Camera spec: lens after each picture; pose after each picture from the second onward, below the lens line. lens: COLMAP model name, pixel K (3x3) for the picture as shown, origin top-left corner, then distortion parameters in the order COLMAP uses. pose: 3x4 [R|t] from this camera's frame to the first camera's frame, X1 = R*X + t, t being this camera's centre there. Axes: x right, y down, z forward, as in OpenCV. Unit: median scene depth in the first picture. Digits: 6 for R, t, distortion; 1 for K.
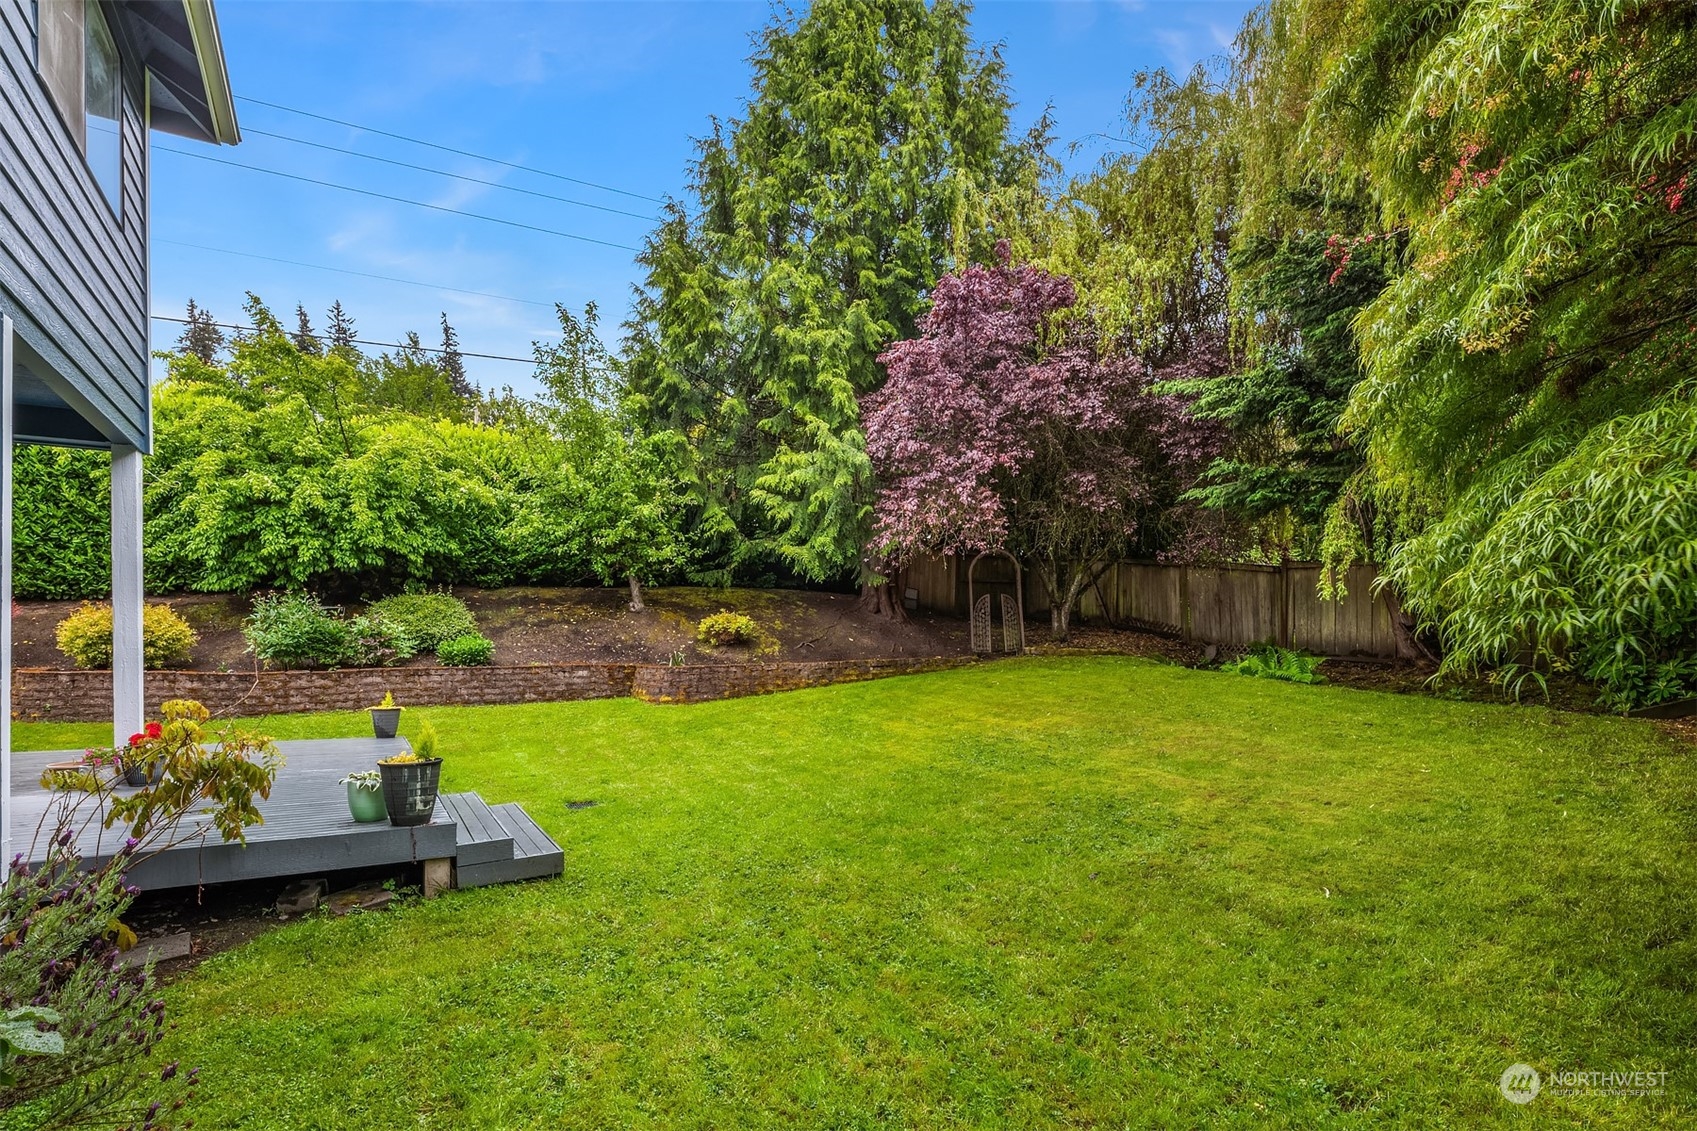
lens RADIAL K [[841.5, 0, 848.3], [0, 841.5, 565.4], [0, 0, 1]] dist [-0.001975, -0.002224]
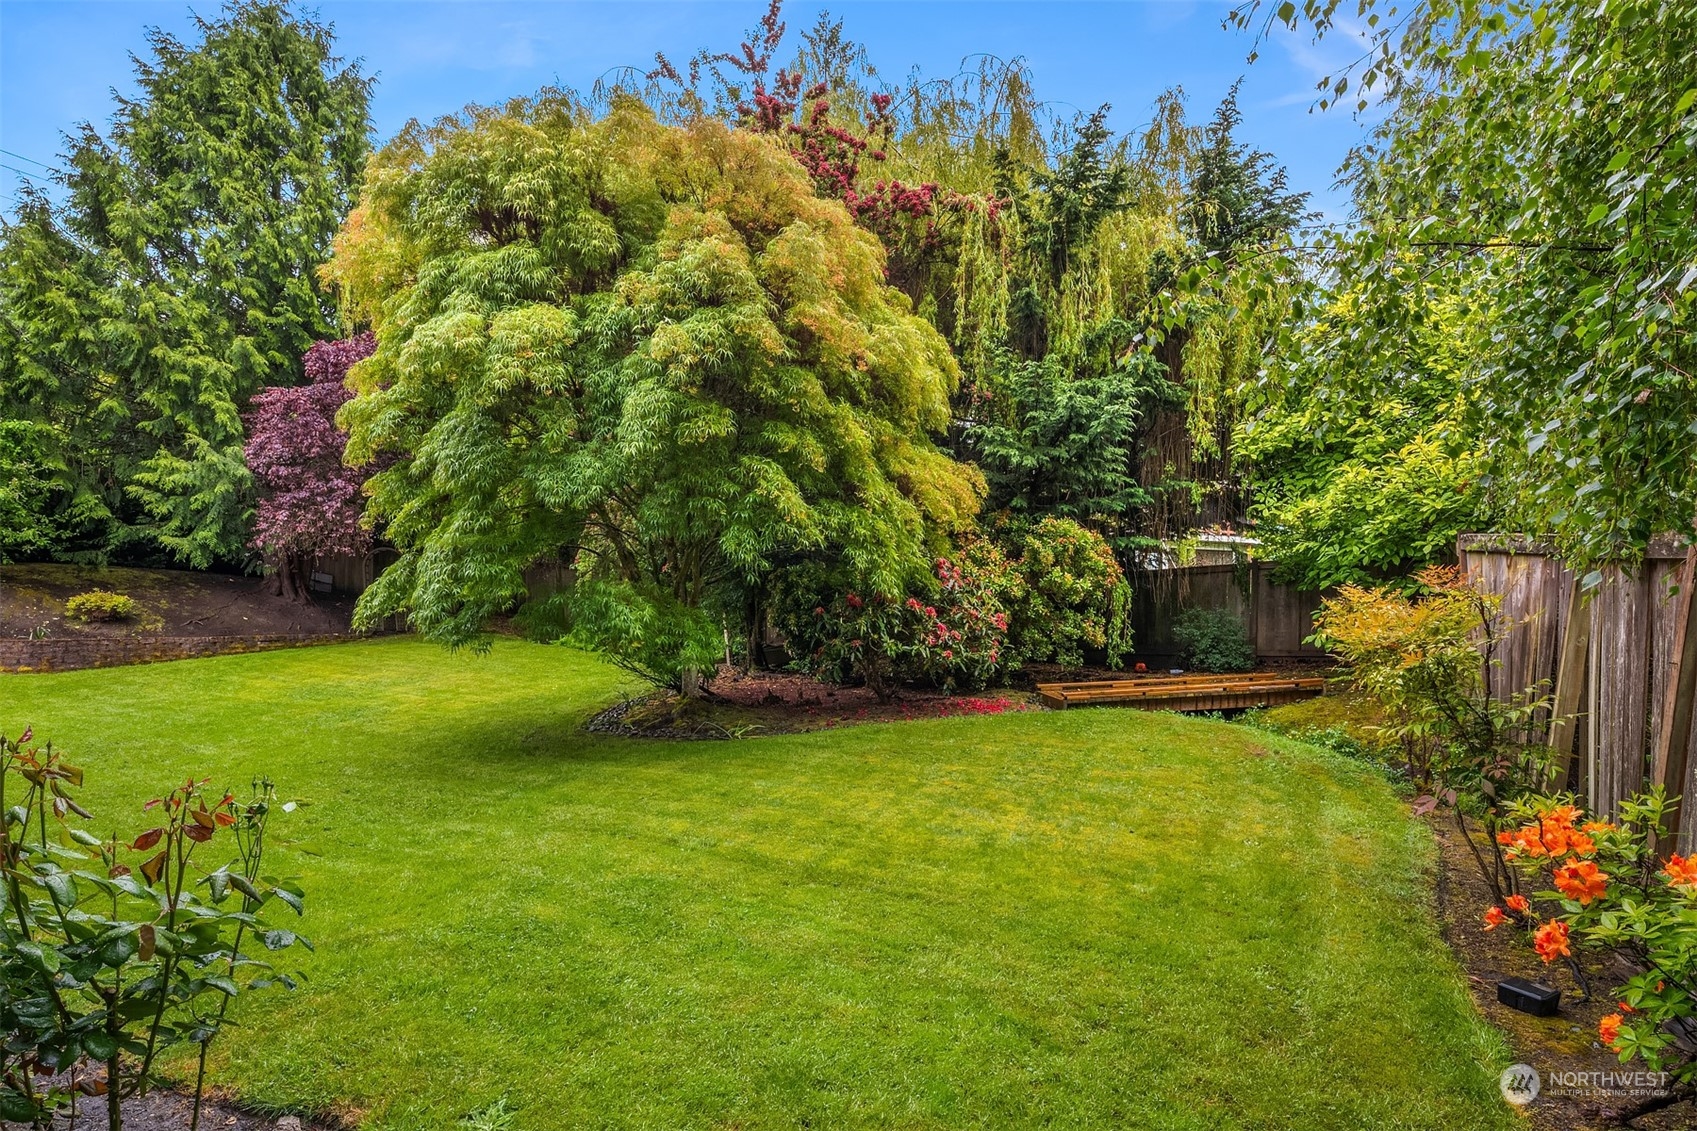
lens RADIAL K [[841.5, 0, 851.6], [0, 841.5, 619.1], [0, 0, 1]] dist [-0.001975, -0.002224]
pose [[0.842111, 0.016725, 0.539046, 0.099847], [-0.061740, 0.995937, 0.065551, -0.044437], [-0.535759, -0.088482, 0.839722, -0.486414]]
